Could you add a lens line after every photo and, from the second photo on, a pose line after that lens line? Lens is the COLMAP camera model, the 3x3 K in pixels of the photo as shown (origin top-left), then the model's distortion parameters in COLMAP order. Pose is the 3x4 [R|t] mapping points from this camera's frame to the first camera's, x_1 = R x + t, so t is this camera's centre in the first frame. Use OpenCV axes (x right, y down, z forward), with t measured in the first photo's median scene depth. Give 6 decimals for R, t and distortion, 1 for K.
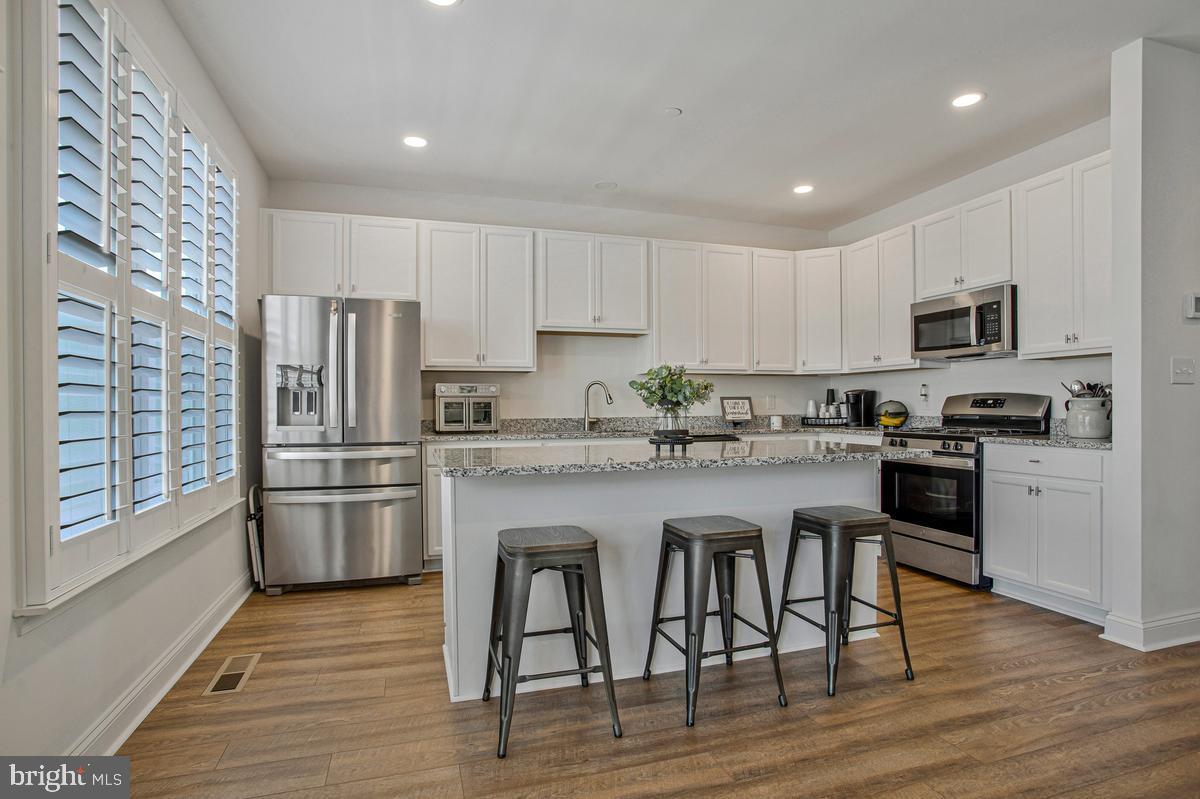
lens RADIAL K [[636.5, 0, 624.6], [0, 636.5, 419.8], [0, 0, 1]] dist [-0.063821, 0.000200]
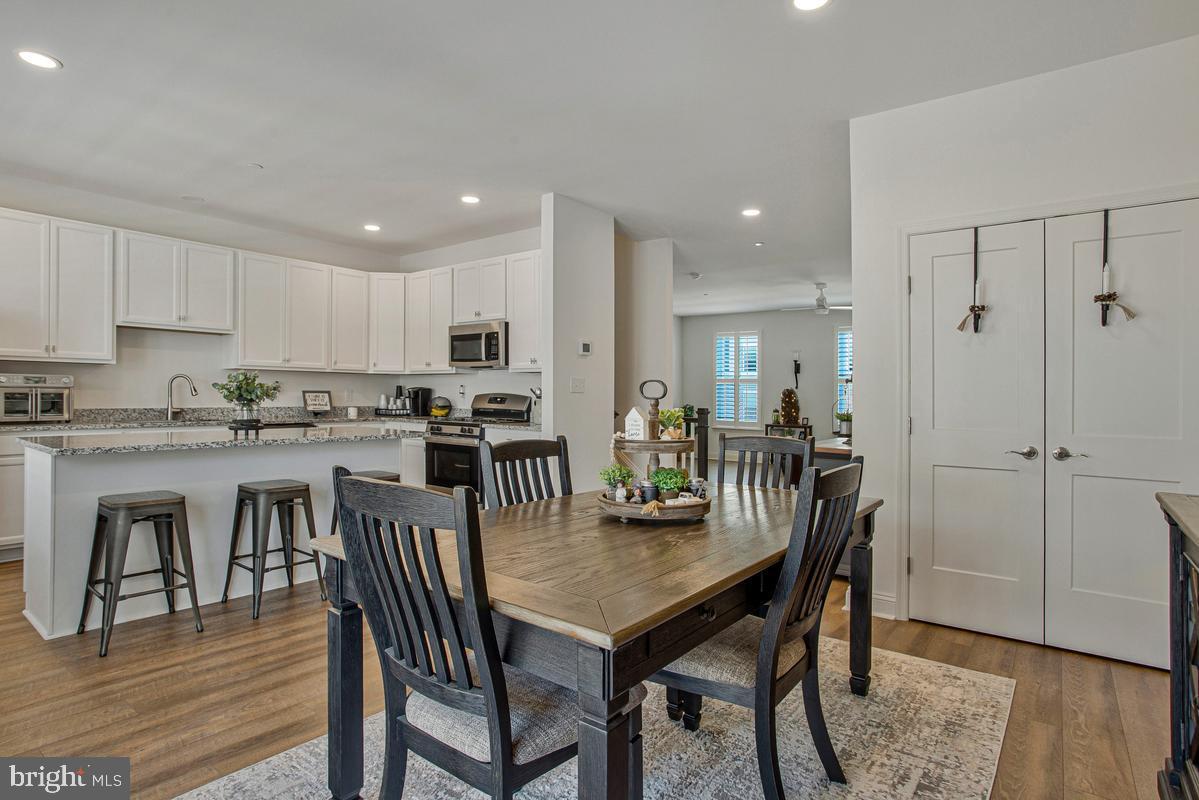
lens RADIAL K [[636.4, 0, 556.5], [0, 636.4, 403.6], [0, 0, 1]] dist [-0.031616, 0.026083]
pose [[0.877445, 0.010225, 0.479568, 0.003419], [-0.006593, 0.999935, -0.009257, -0.005992], [-0.479632, 0.004960, 0.877456, -0.310647]]
